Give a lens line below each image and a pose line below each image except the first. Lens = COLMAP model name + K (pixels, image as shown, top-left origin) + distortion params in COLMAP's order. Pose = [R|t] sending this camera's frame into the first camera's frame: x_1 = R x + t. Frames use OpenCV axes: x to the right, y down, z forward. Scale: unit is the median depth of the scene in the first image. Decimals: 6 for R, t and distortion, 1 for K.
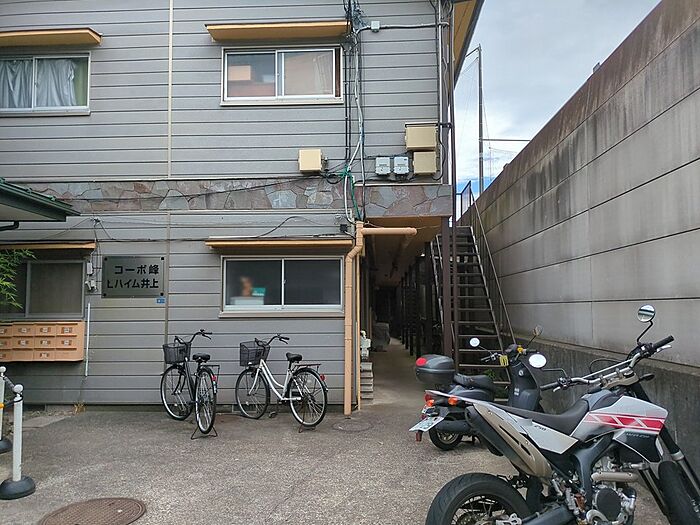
lens RADIAL K [[534.8, 0, 350.4], [0, 534.8, 264.9], [0, 0, 1]] dist [0.001933, 0.000483]
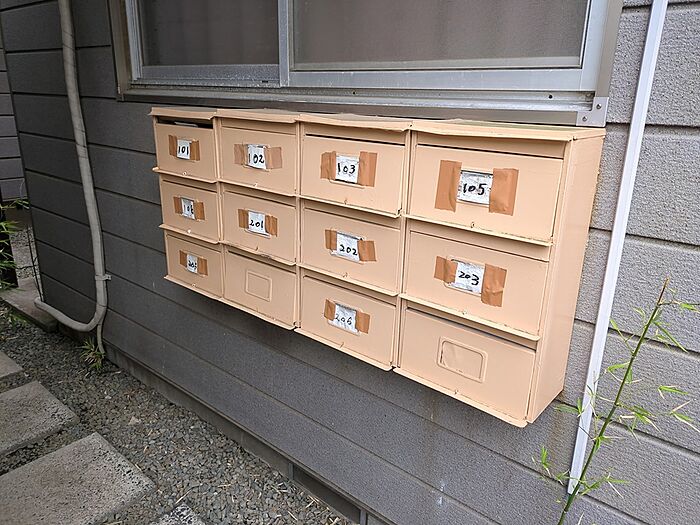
lens RADIAL K [[534.8, 0, 349.5], [0, 534.8, 262.7], [0, 0, 1]] dist [0.001933, 0.000483]
pose [[0.790450, 0.207309, -0.576378, -0.474341], [0.020169, 0.931665, 0.362758, 0.090610], [0.612194, -0.298367, 0.732254, 0.878334]]
